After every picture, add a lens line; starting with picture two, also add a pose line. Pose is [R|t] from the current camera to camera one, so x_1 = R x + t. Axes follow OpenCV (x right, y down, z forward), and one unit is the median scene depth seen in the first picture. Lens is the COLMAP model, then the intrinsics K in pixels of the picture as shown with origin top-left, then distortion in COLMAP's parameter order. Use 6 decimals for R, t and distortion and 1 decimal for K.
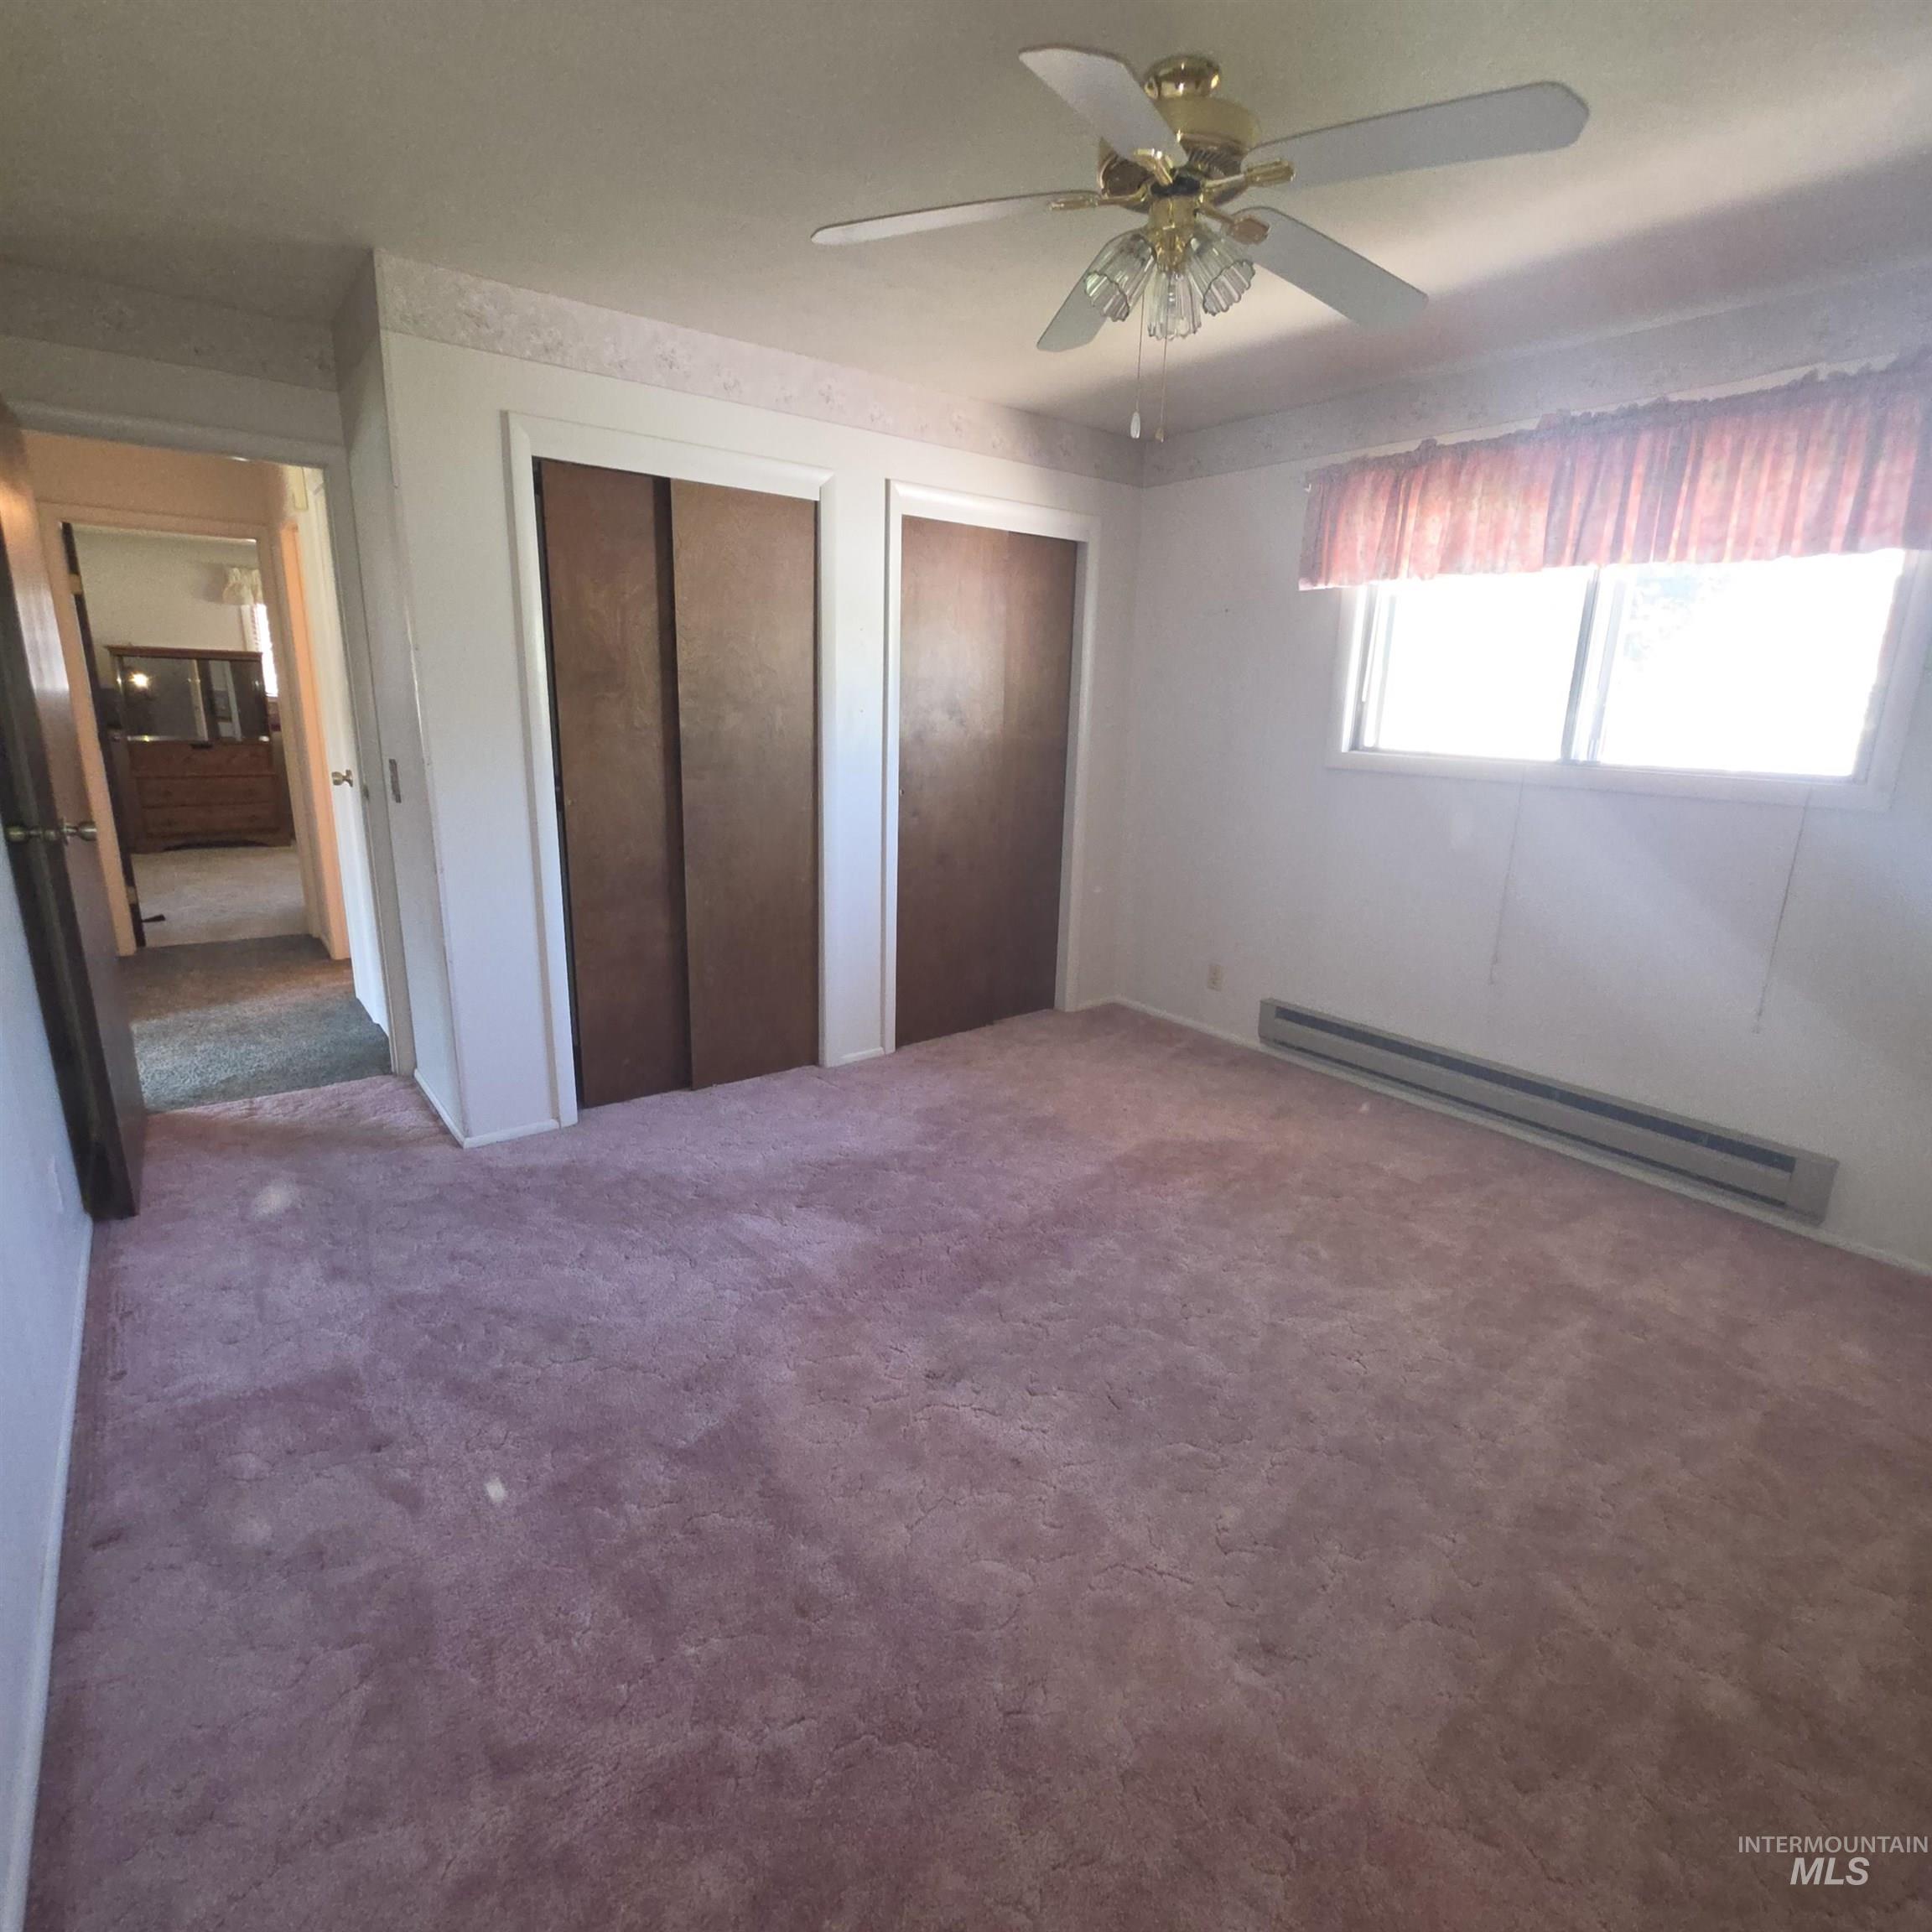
lens RADIAL K [[982.6, 0, 966.1], [0, 982.6, 932.1], [0, 0, 1]] dist [-0.005277, -0.001058]
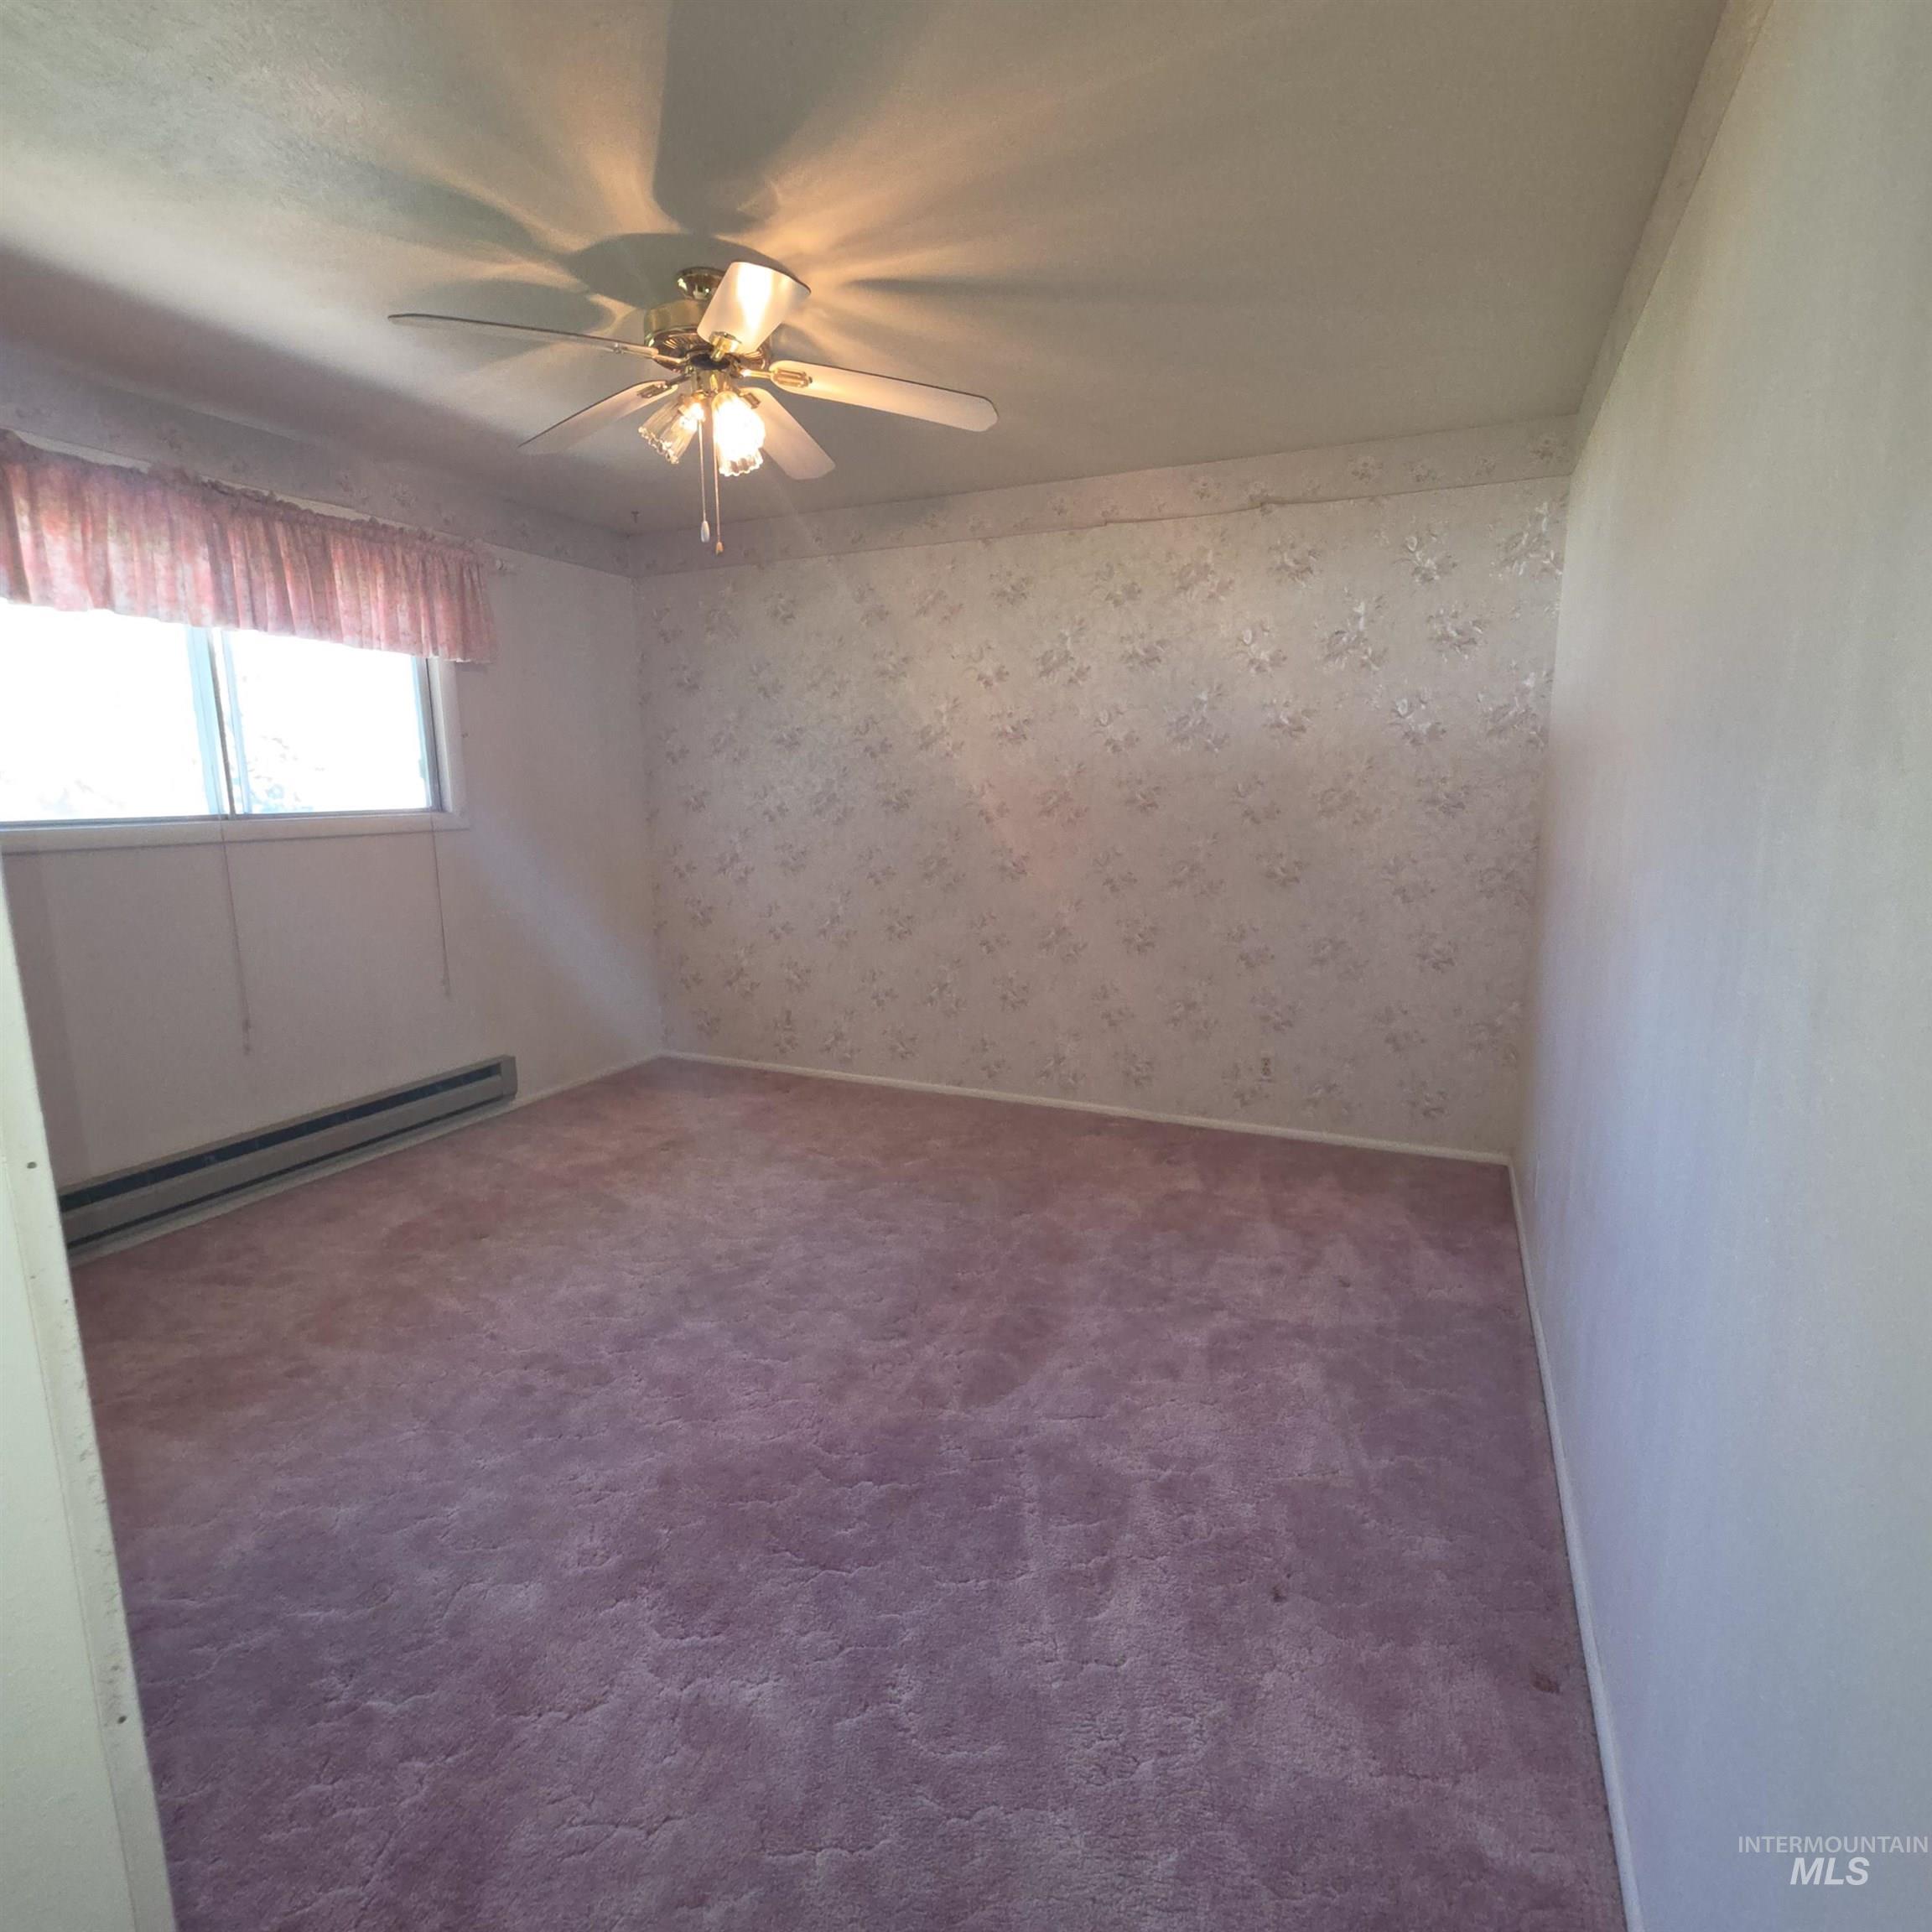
lens RADIAL K [[1019.2, 0, 973.2], [0, 1019.2, 960.5], [0, 0, 1]] dist [-0.003424, -0.001054]
pose [[-0.446666, -0.192852, 0.873669, -0.798798], [0.188933, 0.934142, 0.302793, -0.248036], [-0.874525, 0.300312, -0.380813, 0.916775]]
